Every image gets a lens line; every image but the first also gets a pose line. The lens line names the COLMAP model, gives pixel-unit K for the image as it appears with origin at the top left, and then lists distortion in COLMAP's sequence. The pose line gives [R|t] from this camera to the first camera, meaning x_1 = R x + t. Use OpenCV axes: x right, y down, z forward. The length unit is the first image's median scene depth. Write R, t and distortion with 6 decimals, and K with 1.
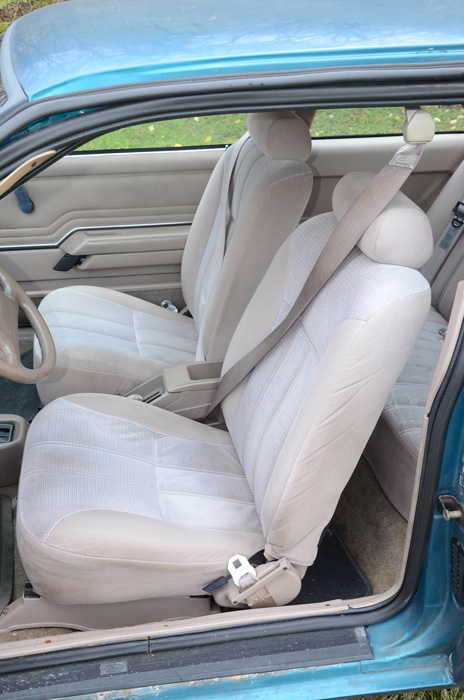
lens RADIAL K [[786.9, 0, 232.0], [0, 786.9, 350.0], [0, 0, 1]] dist [-0.060373, 0.388653]
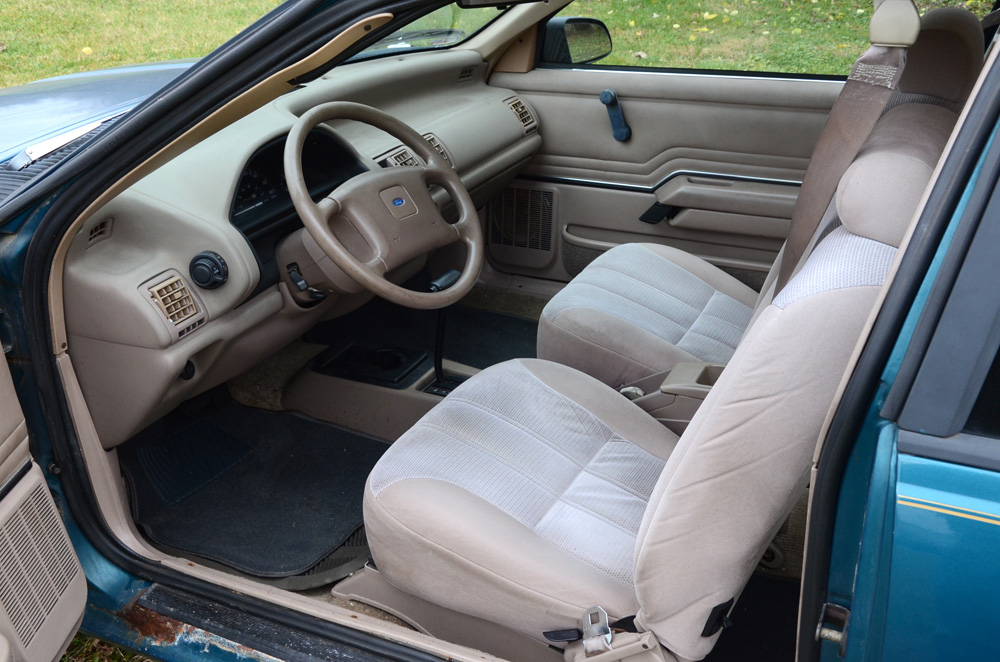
lens RADIAL K [[1098.2, 0, 500.0], [0, 1098.2, 331.0], [0, 0, 1]] dist [0.066063, -0.005469]
pose [[0.808954, 0.216023, -0.546742, 0.433575], [-0.242568, 0.969830, 0.024288, 0.014493], [0.535494, 0.112974, 0.836949, 0.078410]]
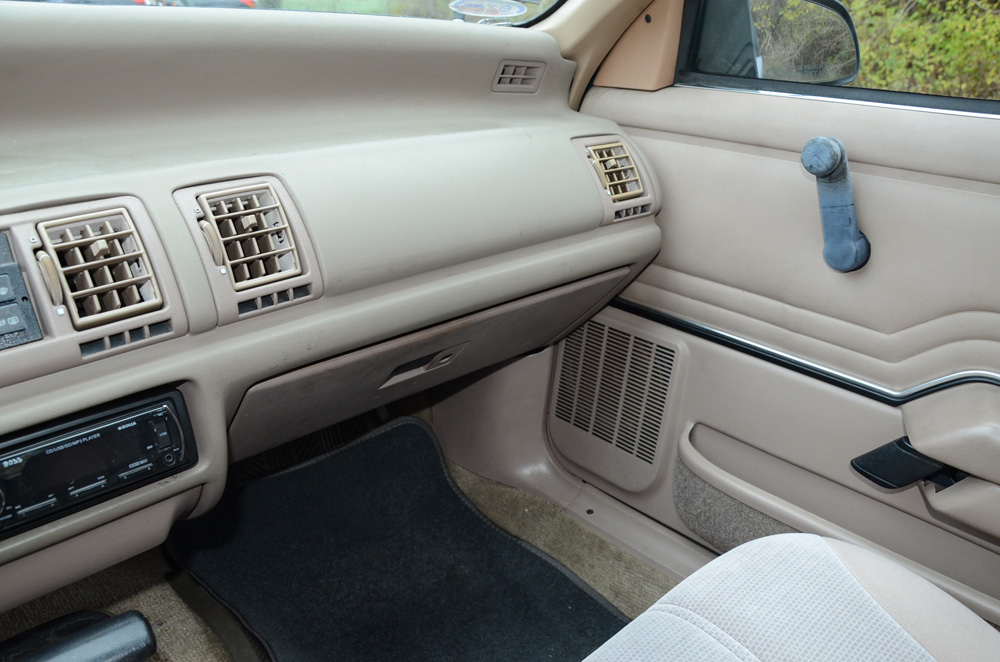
lens RADIAL K [[795.8, 0, 500.0], [0, 795.8, 331.0], [0, 0, 1]] dist [-0.117427, 0.010640]
pose [[0.546524, 0.329045, -0.770092, -0.135382], [-0.402845, 0.909487, 0.102712, -0.202668], [0.734185, 0.254093, 0.629610, 1.111410]]
